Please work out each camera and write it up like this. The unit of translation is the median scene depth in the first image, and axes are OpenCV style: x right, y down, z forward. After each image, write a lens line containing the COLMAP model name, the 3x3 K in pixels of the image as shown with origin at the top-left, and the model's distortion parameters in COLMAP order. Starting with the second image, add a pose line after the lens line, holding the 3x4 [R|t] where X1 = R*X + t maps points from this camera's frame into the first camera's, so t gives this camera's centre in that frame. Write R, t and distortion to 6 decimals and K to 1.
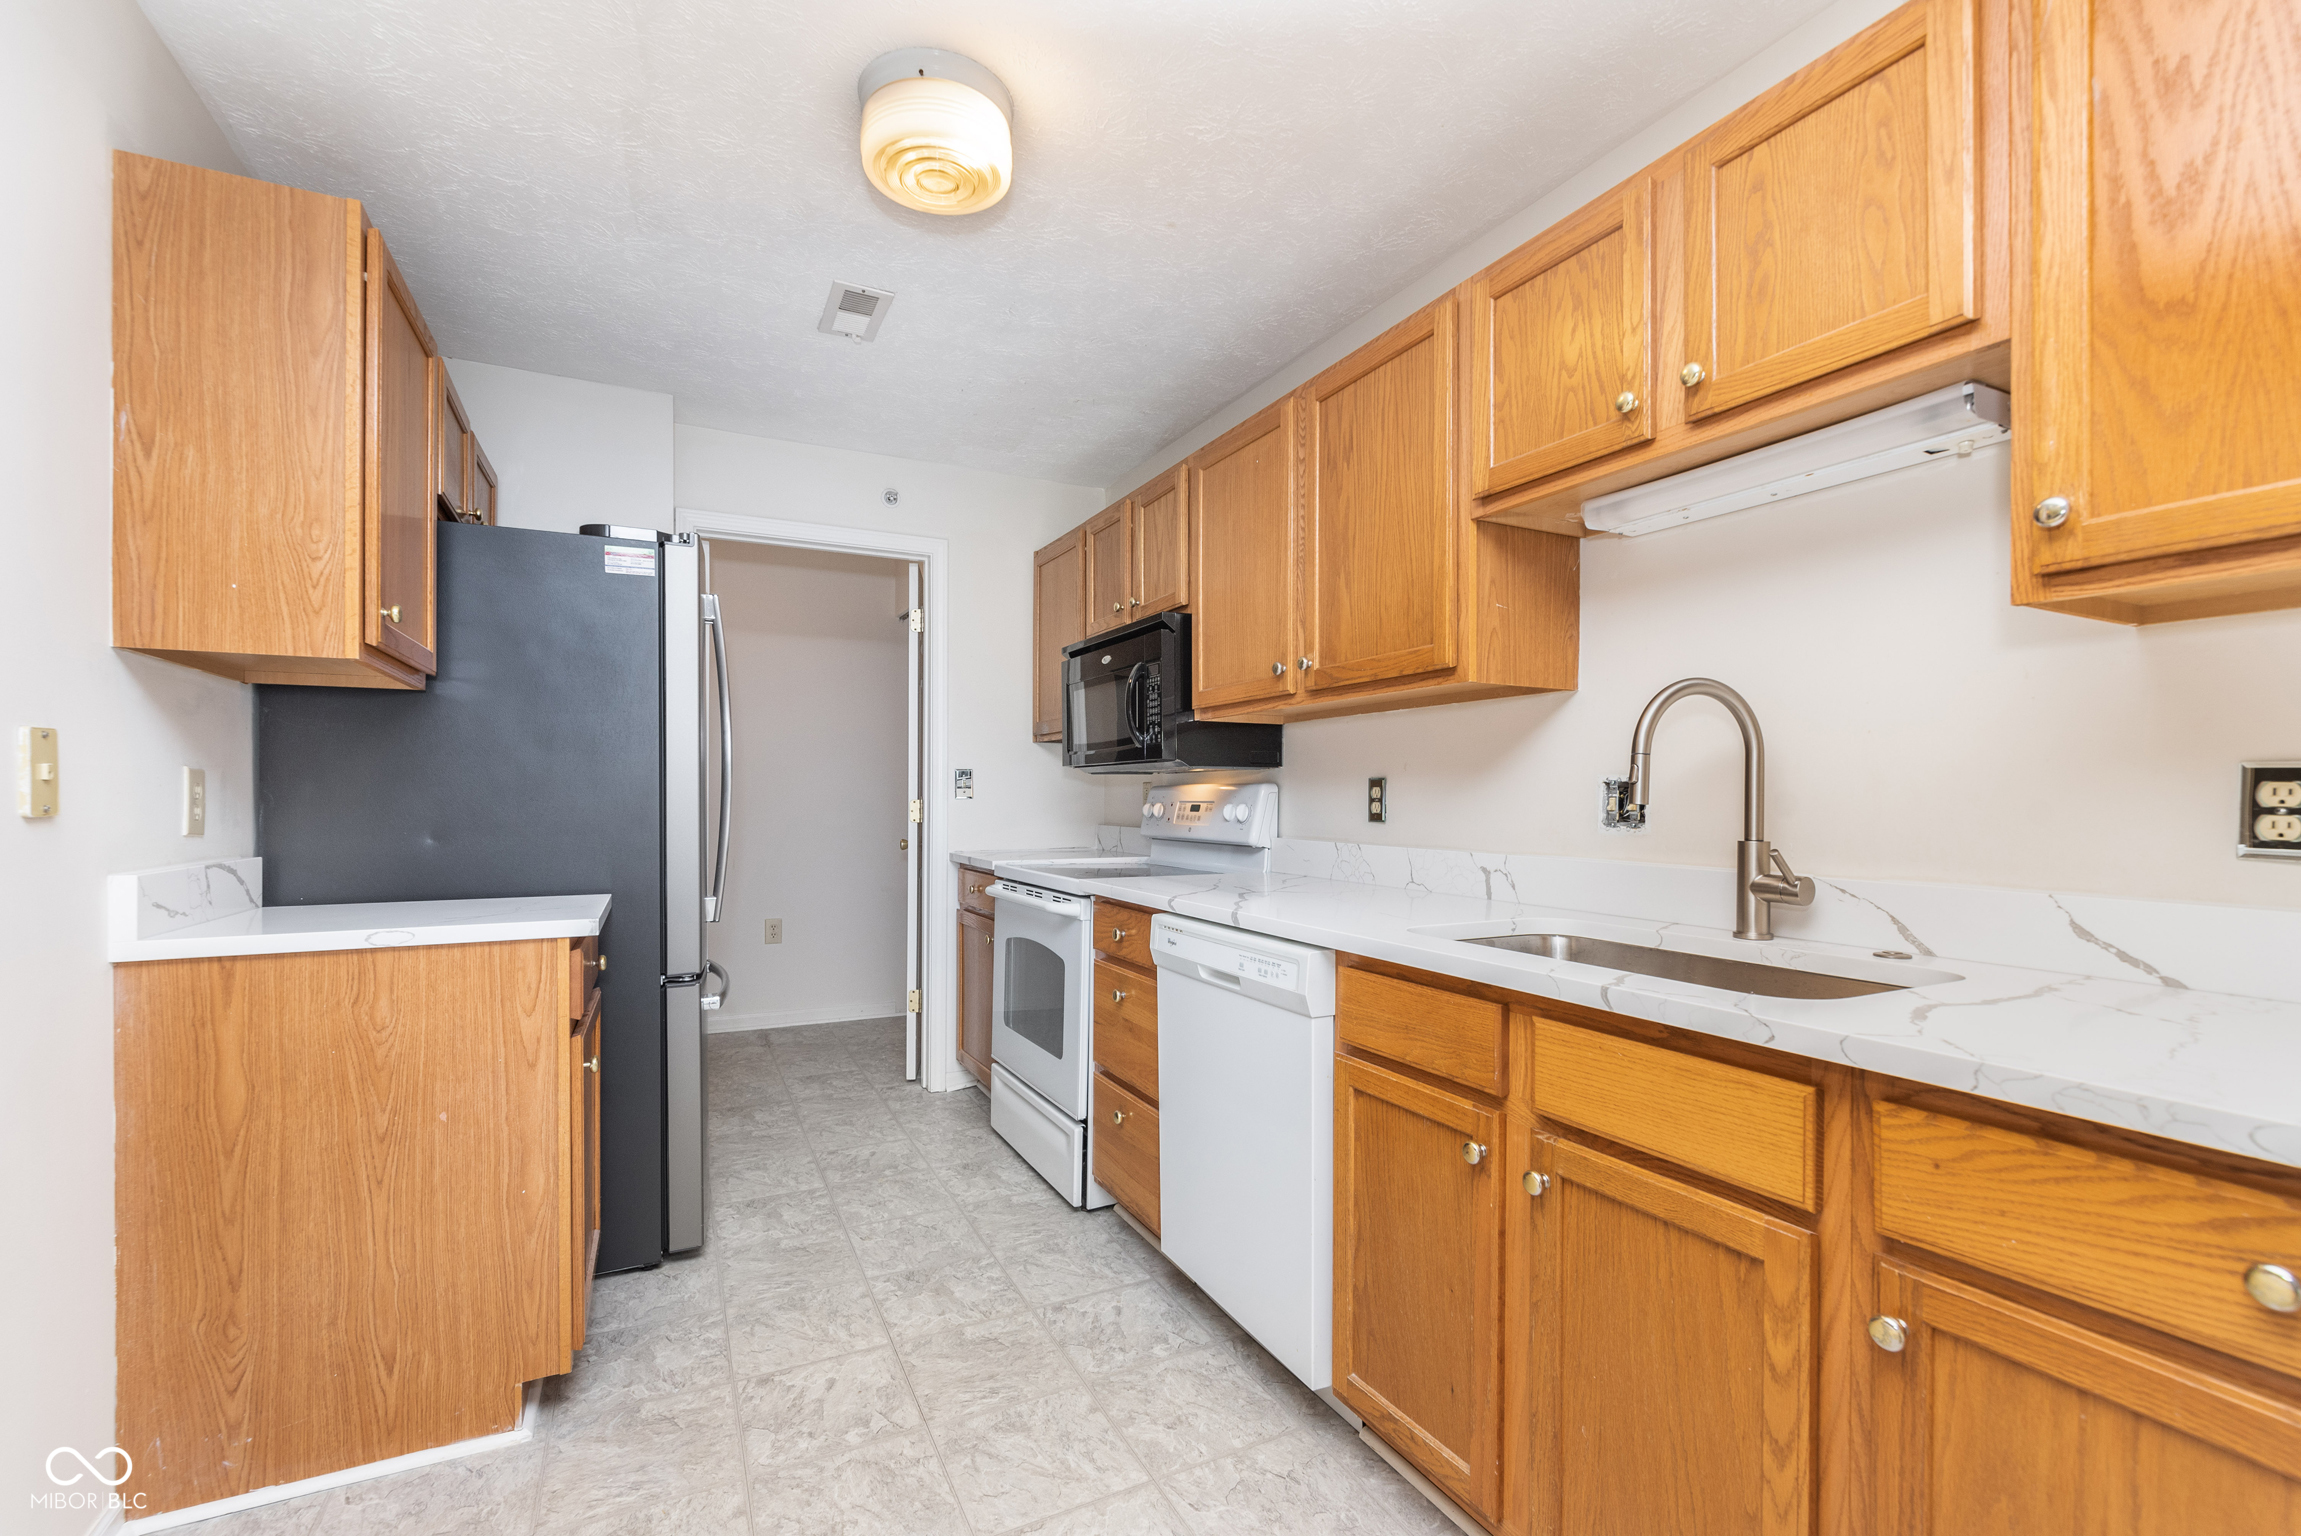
lens RADIAL K [[993.7, 0, 1163.2], [0, 993.7, 789.0], [0, 0, 1]] dist [0.000653, -0.000246]
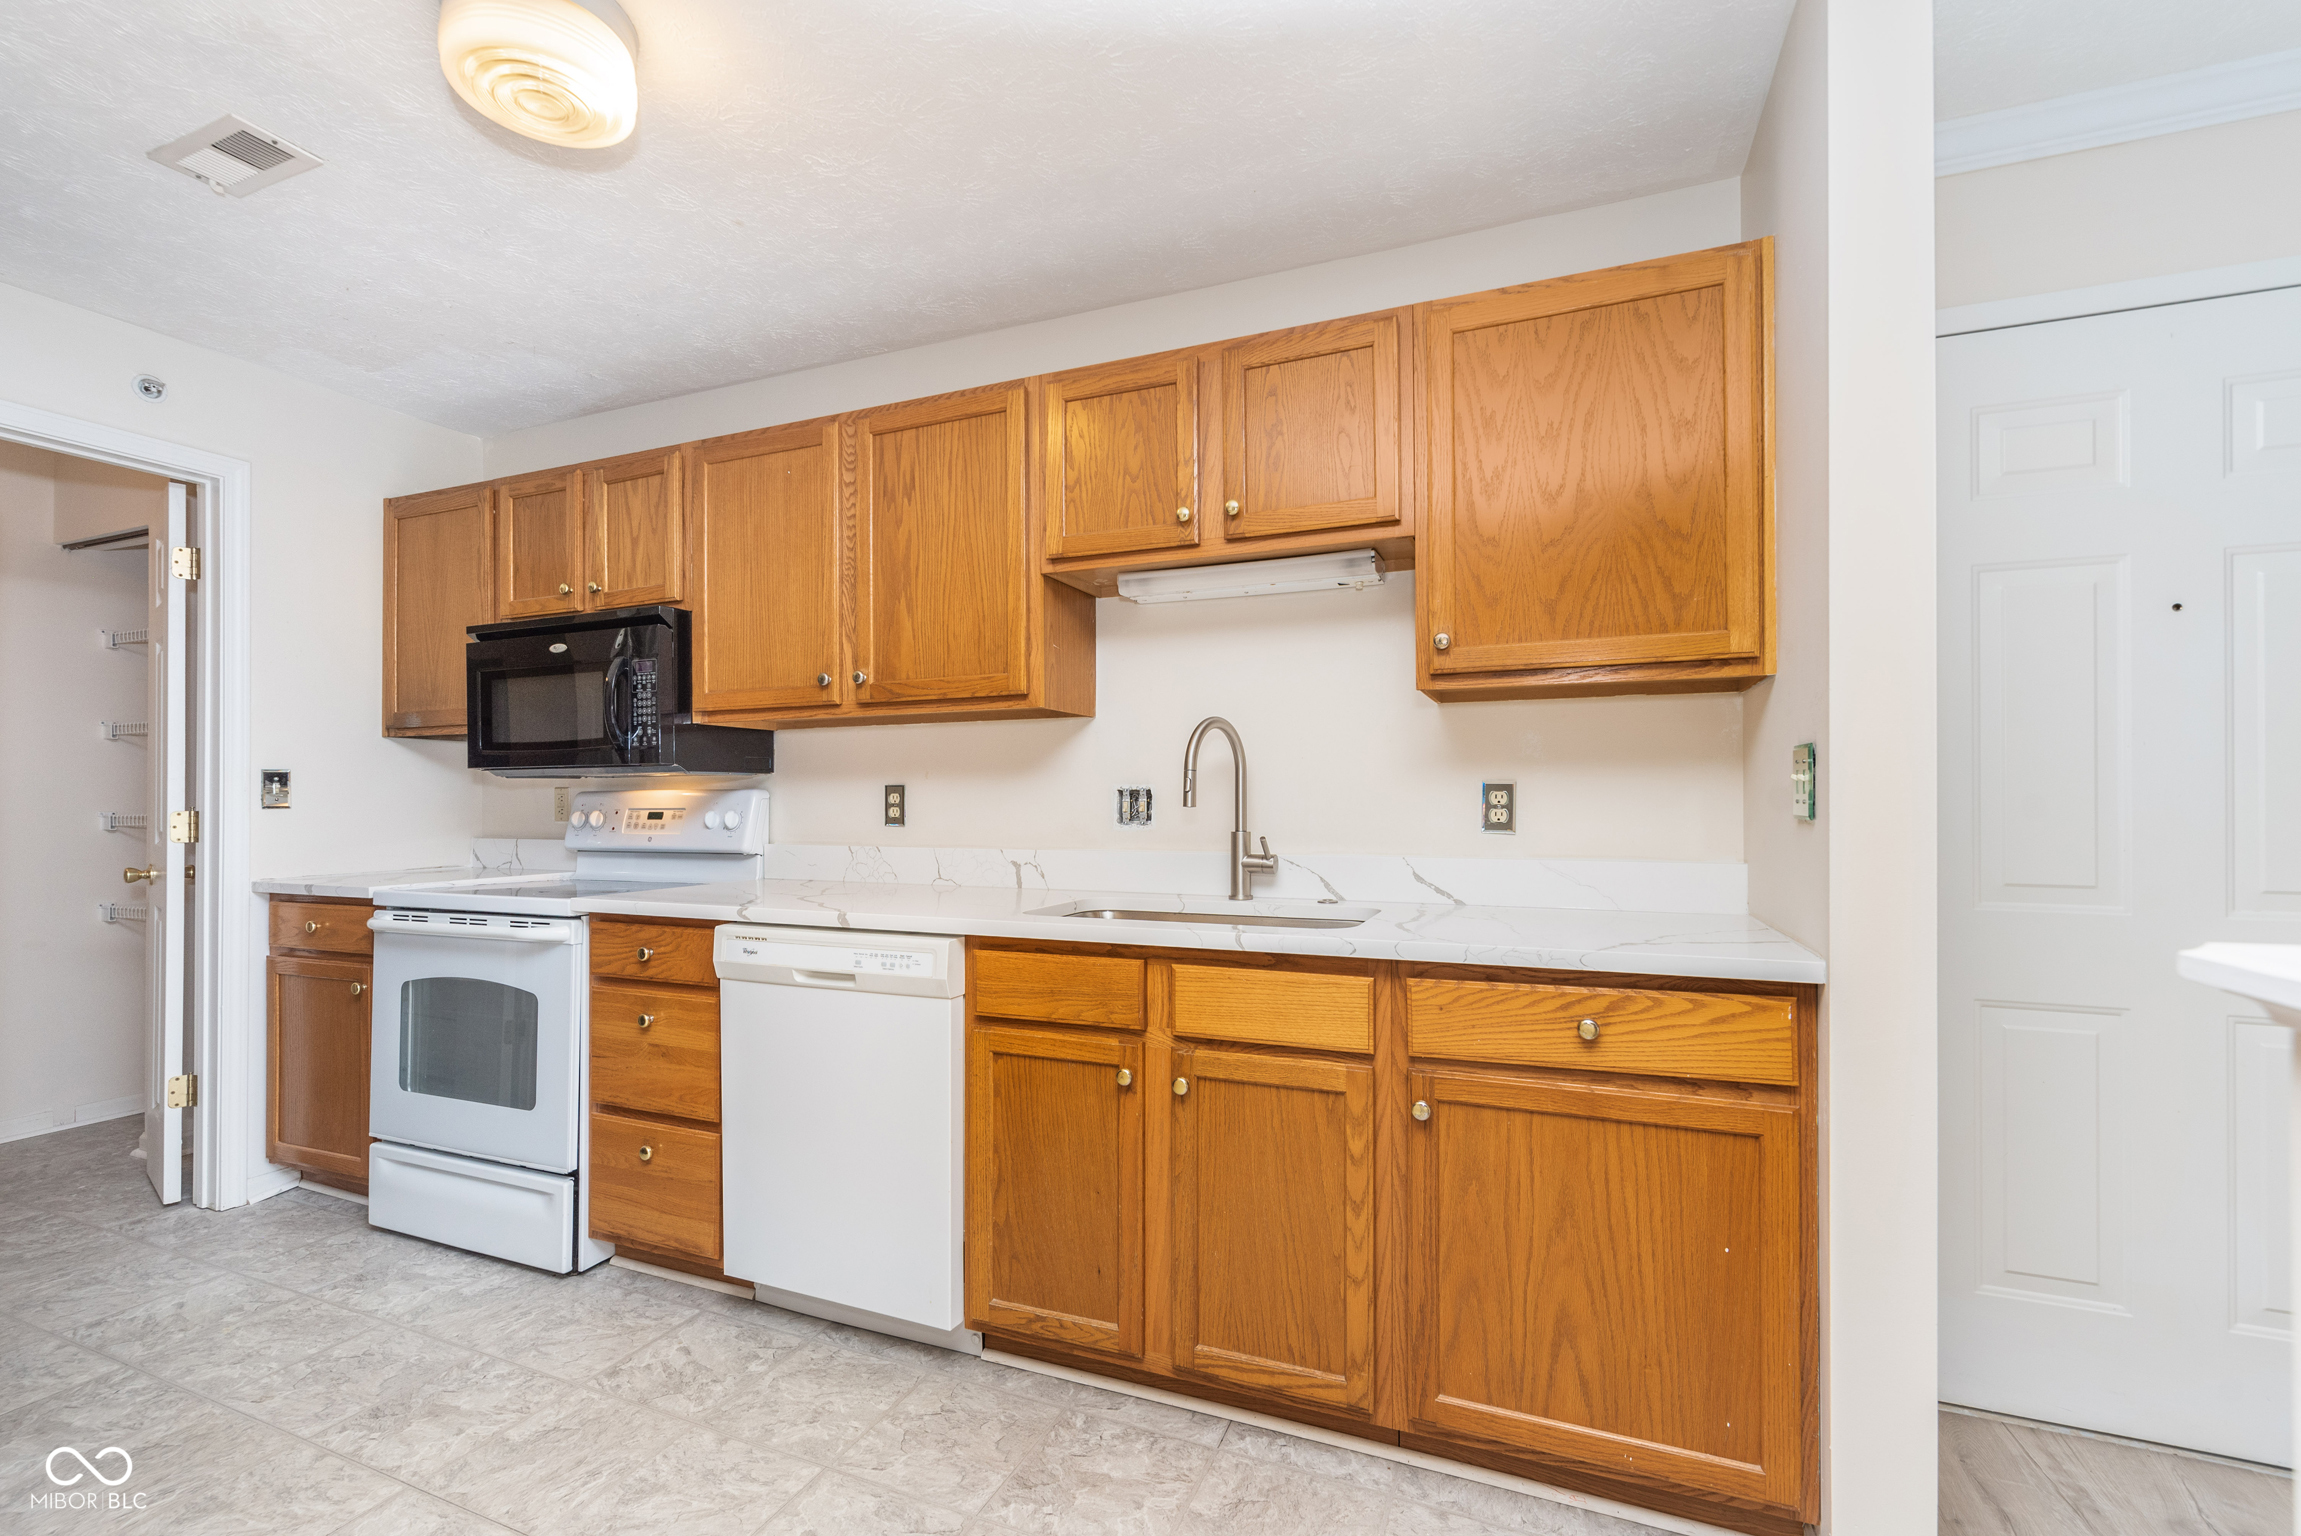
lens RADIAL K [[988.8, 0, 1156.0], [0, 988.8, 778.2], [0, 0, 1]] dist [0.002333, 0.000539]
pose [[0.762854, 0.007267, 0.646530, -0.377813], [0.001647, 0.999912, -0.013182, -0.005102], [-0.646569, 0.011120, 0.762775, -0.011794]]
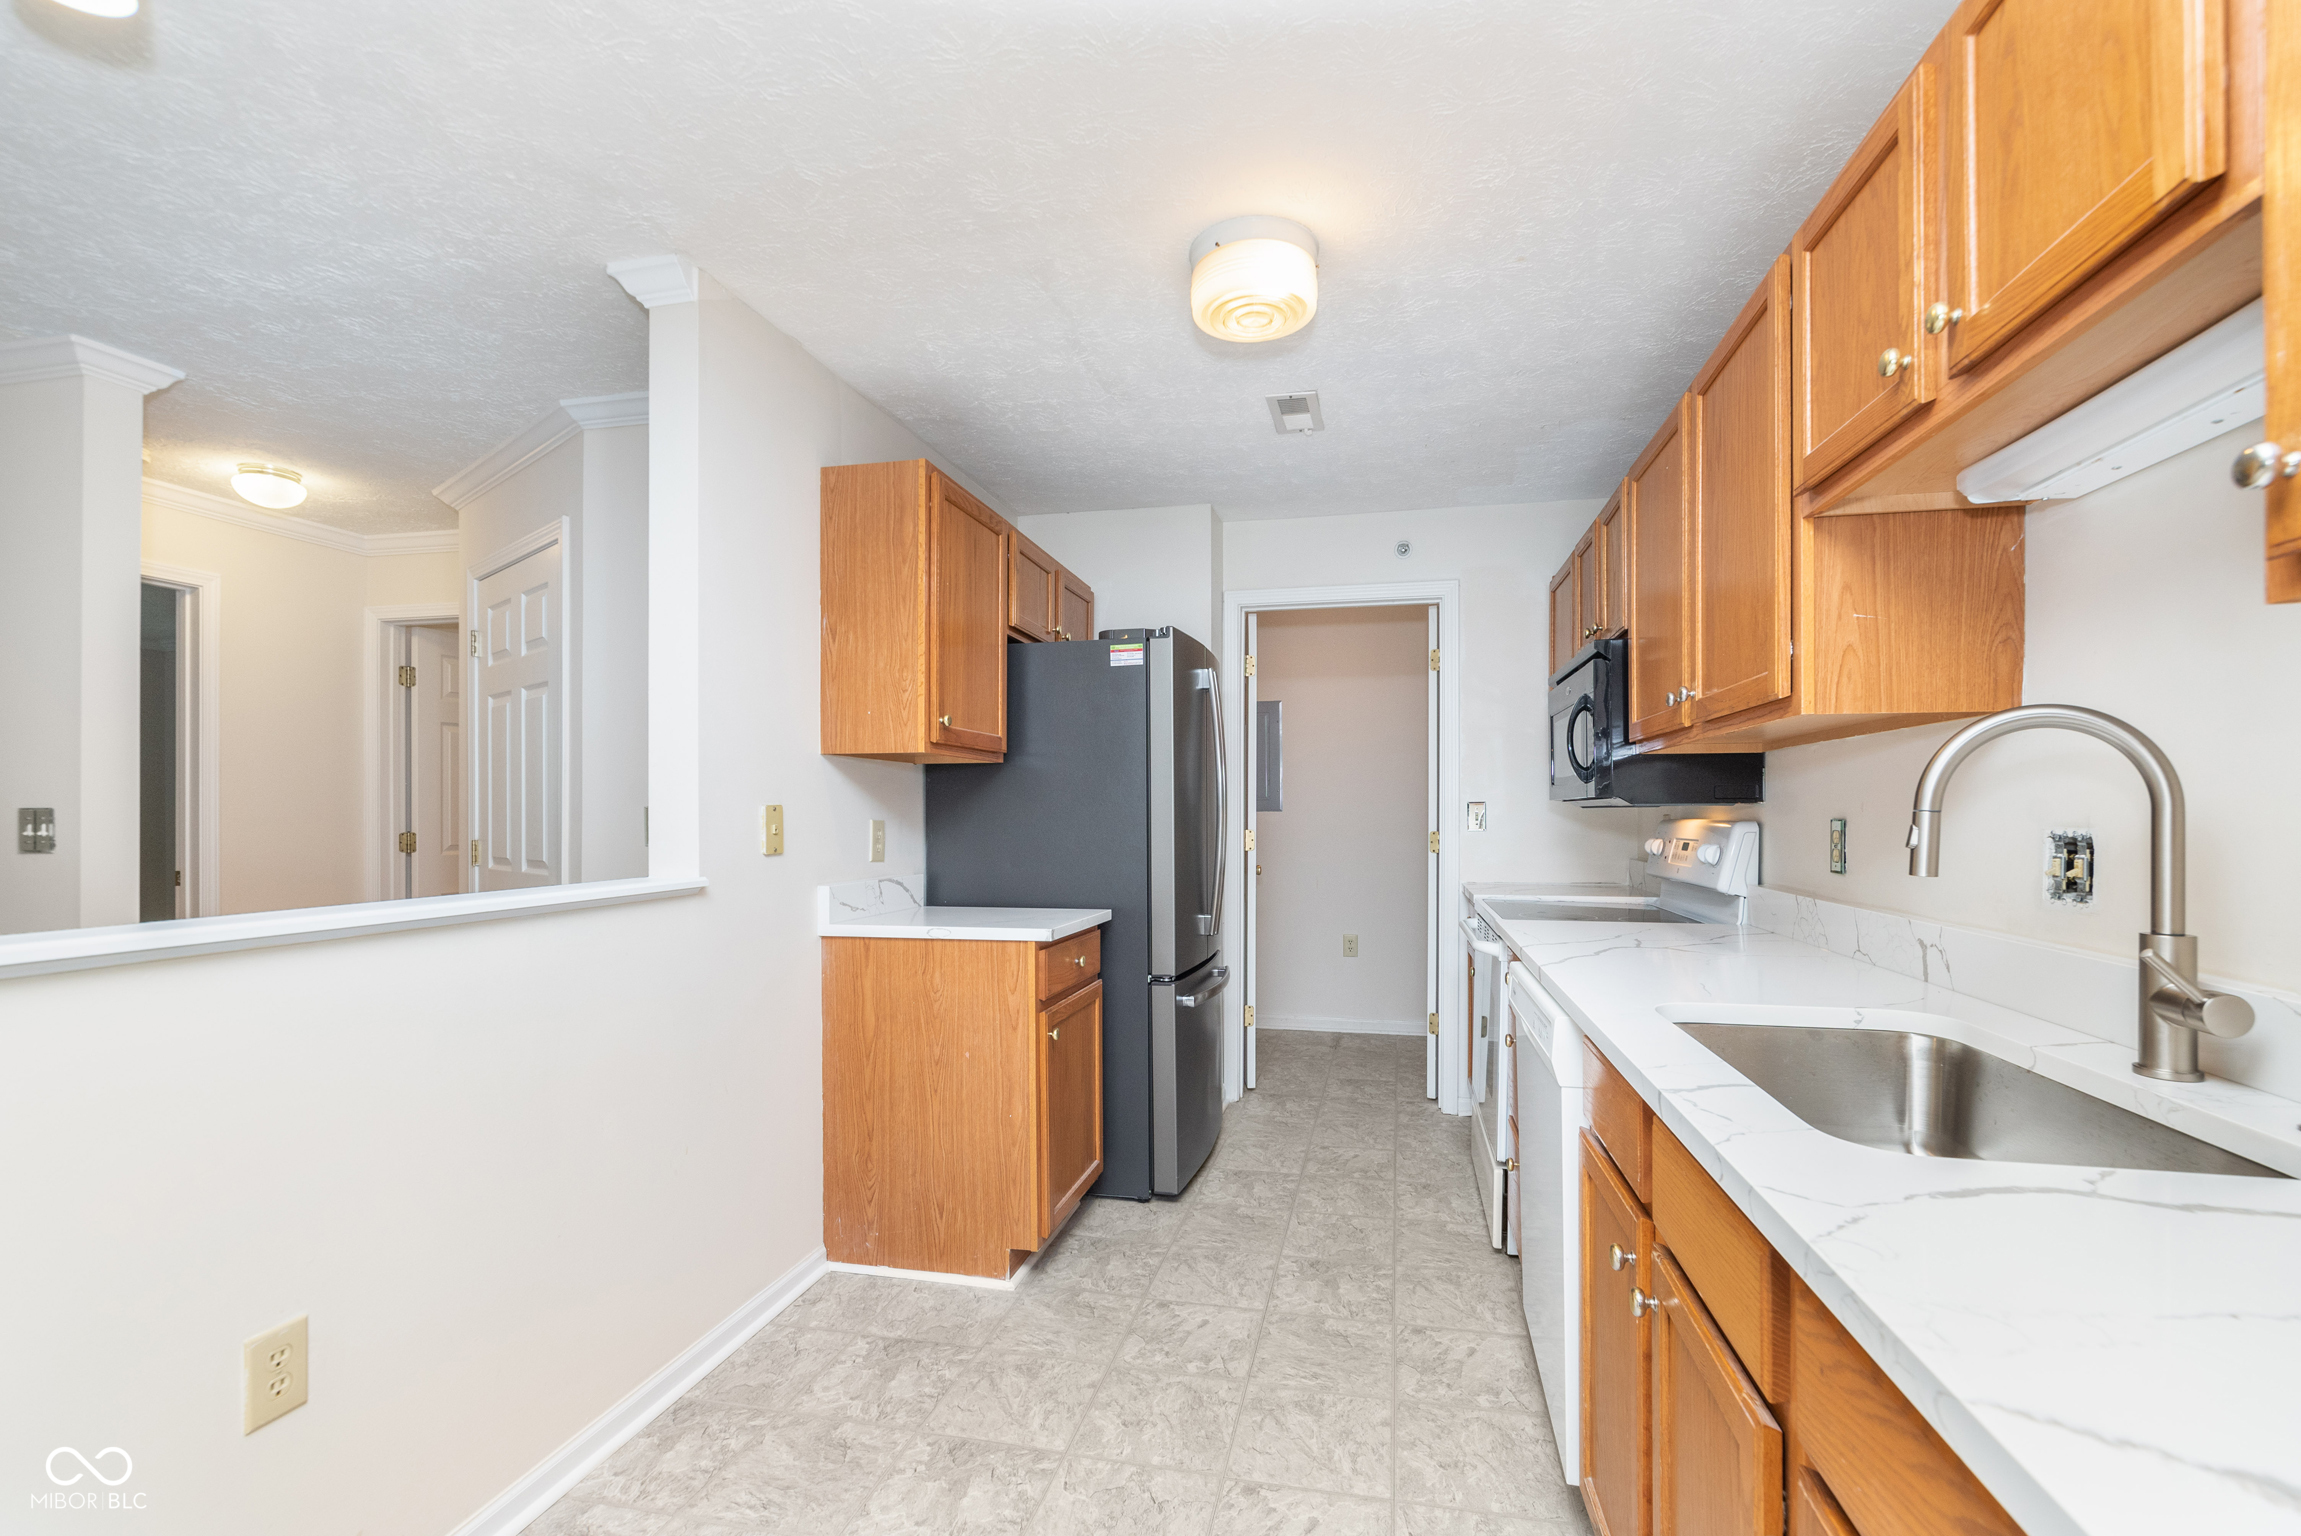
lens RADIAL K [[997.1, 0, 1184.4], [0, 997.1, 798.9], [0, 0, 1]] dist [0.001333, -0.000081]
pose [[0.779029, -0.012094, -0.626871, 0.441996], [0.008973, 0.999927, -0.008140, -0.037344], [0.626924, 0.000716, 0.779080, 0.032887]]
